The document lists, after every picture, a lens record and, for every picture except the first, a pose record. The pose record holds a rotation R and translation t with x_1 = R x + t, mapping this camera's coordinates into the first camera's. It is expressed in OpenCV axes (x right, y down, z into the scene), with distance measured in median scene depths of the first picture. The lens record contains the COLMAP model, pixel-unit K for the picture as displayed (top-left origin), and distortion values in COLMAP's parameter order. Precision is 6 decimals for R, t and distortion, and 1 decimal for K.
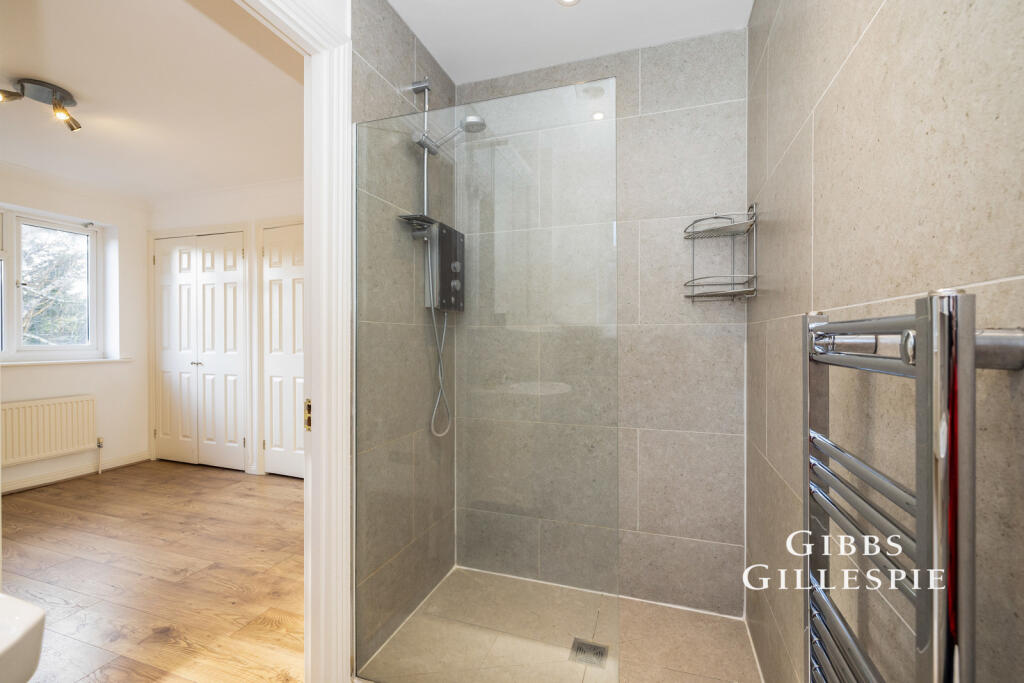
lens RADIAL K [[437.3, 0, 535.0], [0, 437.3, 342.6], [0, 0, 1]] dist [-0.001130, -0.000438]
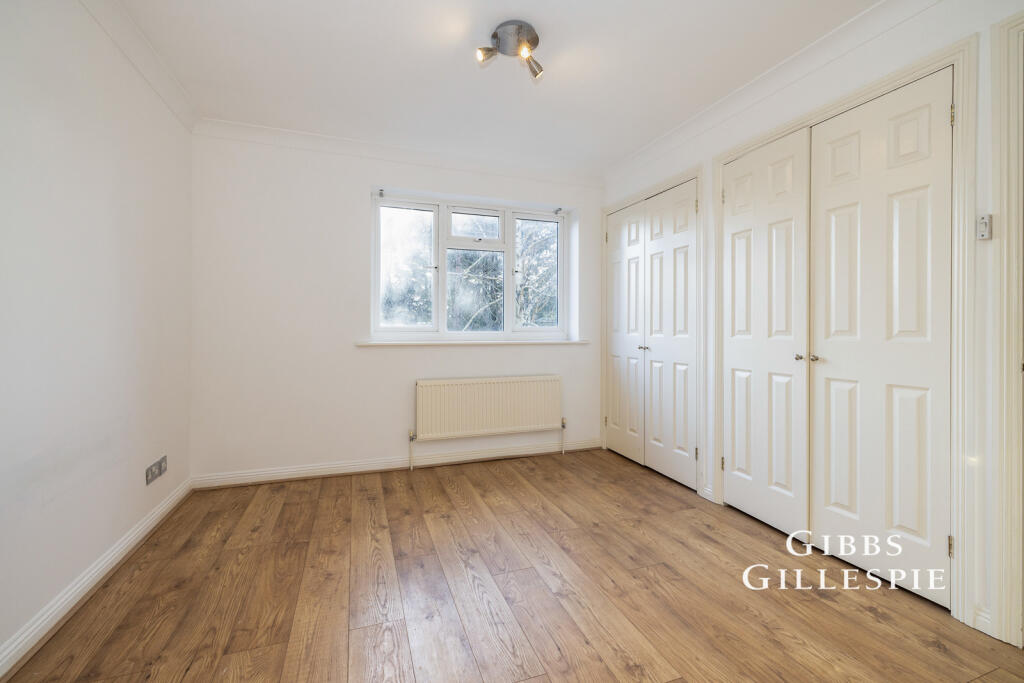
lens RADIAL K [[437.3, 0, 515.2], [0, 437.3, 333.7], [0, 0, 1]] dist [-0.001130, -0.000438]
pose [[0.604252, 0.005305, -0.796776, -0.272073], [-0.008542, 0.999964, 0.000179, 0.024590], [0.796747, 0.006697, 0.604275, 0.312193]]
